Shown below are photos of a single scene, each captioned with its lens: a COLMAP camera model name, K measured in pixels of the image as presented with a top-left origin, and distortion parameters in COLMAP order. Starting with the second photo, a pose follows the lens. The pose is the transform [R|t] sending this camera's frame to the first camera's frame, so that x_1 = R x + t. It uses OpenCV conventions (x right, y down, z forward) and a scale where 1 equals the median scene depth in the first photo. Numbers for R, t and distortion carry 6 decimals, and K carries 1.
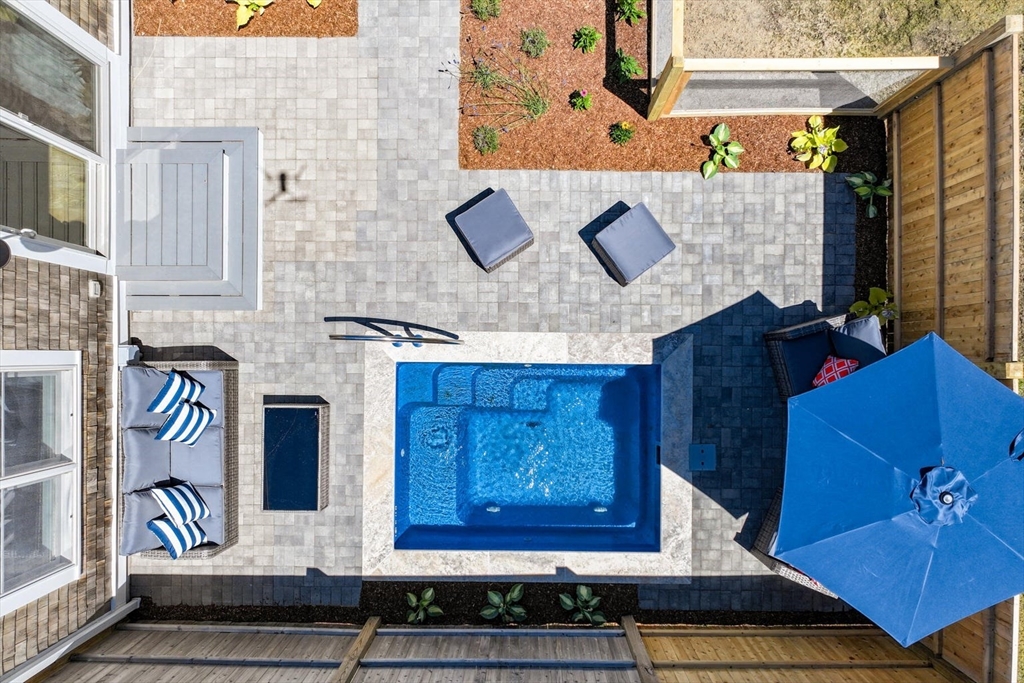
lens RADIAL K [[718.9, 0, 529.6], [0, 718.9, 341.0], [0, 0, 1]] dist [0.007101, 0.003112]
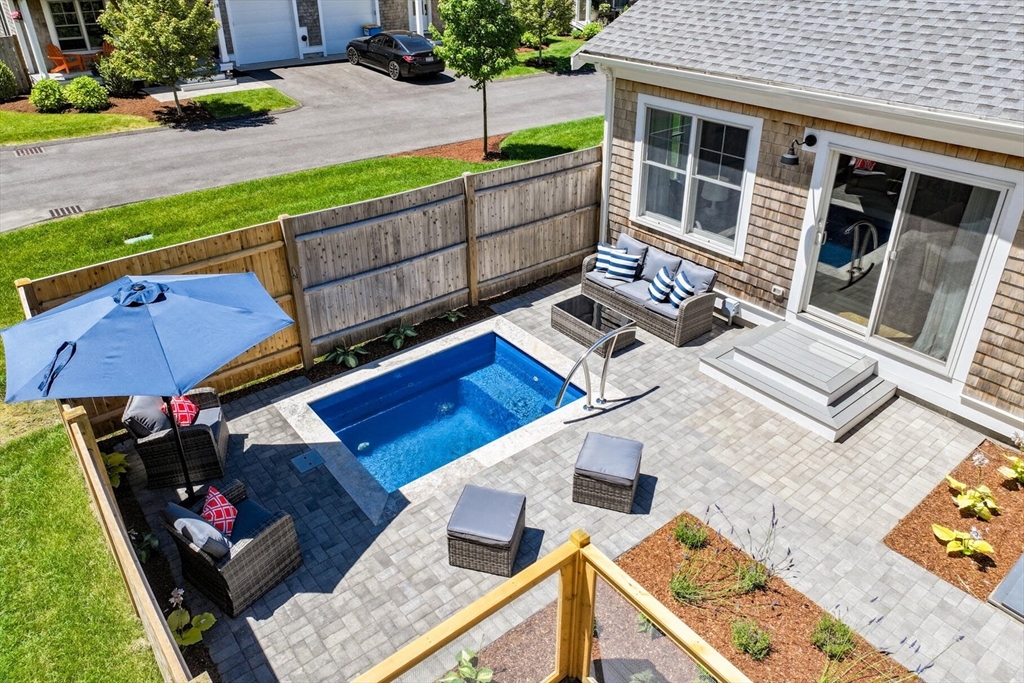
lens RADIAL K [[718.9, 0, 529.6], [0, 718.9, 341.0], [0, 0, 1]] dist [0.007101, 0.003112]
pose [[-0.767923, 0.332527, -0.547468, 0.499164], [-0.640249, -0.372588, 0.671758, -0.660221], [0.019397, 0.866374, 0.499019, 0.345618]]
